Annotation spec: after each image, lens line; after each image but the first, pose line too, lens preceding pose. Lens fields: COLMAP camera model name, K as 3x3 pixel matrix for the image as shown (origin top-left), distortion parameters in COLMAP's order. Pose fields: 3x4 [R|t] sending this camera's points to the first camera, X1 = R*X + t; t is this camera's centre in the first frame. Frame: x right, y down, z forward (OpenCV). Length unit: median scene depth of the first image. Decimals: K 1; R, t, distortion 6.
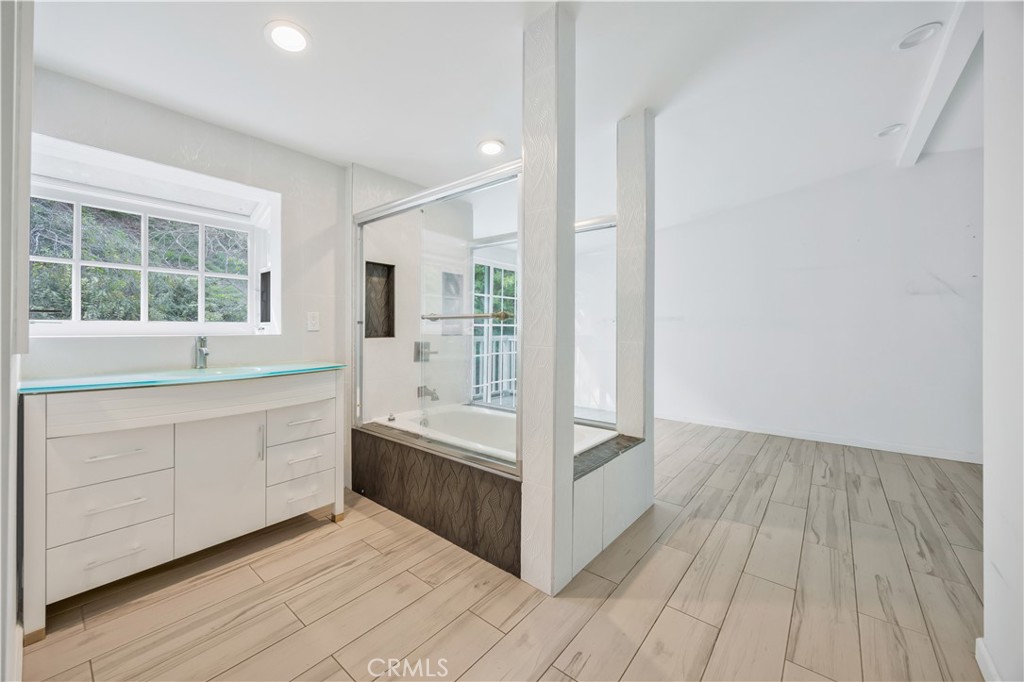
lens RADIAL K [[391.6, 0, 516.4], [0, 391.6, 330.8], [0, 0, 1]] dist [-0.002963, -0.000305]
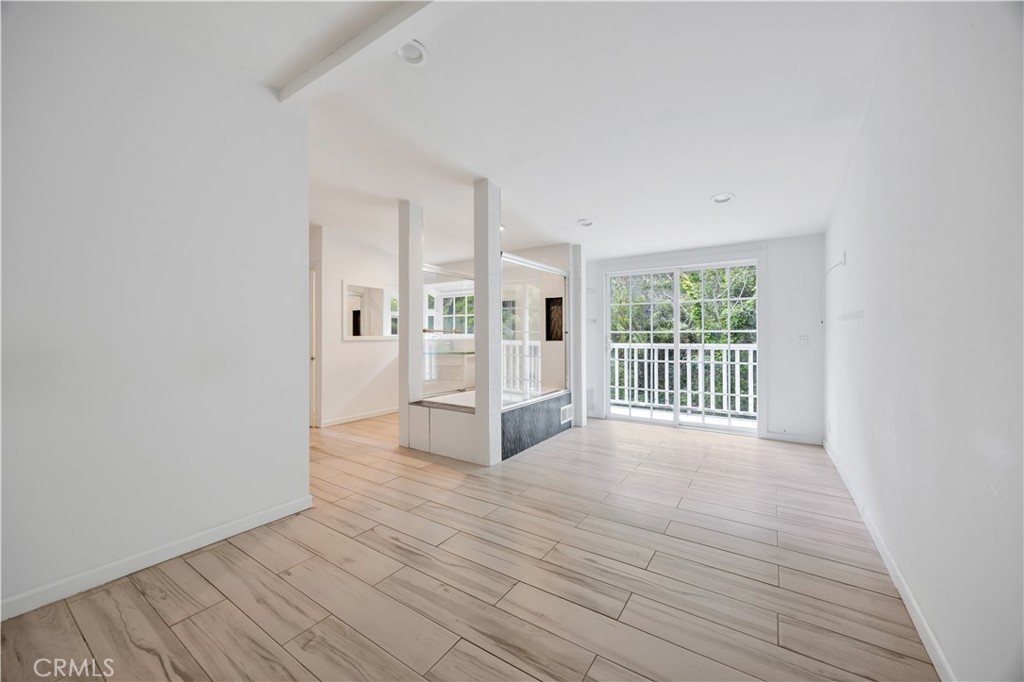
lens RADIAL K [[391.6, 0, 516.4], [0, 391.6, 330.8], [0, 0, 1]] dist [-0.002963, -0.000305]
pose [[0.105522, -0.009616, -0.994370, 1.624050], [0.003223, 0.999951, -0.009328, -0.016985], [0.994412, -0.002221, 0.105548, 0.900998]]
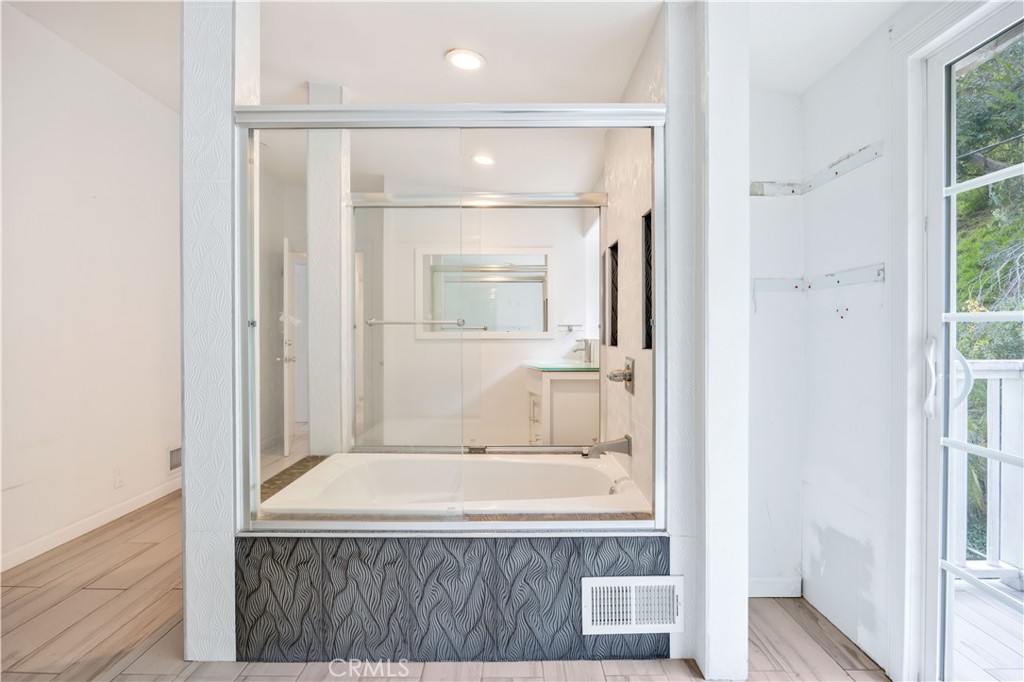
lens RADIAL K [[509.5, 0, 512.0], [0, 509.5, 341.0], [0, 0, 1]] dist [-0.028152, -0.000138]
pose [[-0.774390, 0.003211, -0.632700, 0.416158], [-0.000862, 0.999981, 0.006130, 0.007208], [0.632708, 0.005292, -0.774372, 1.692837]]
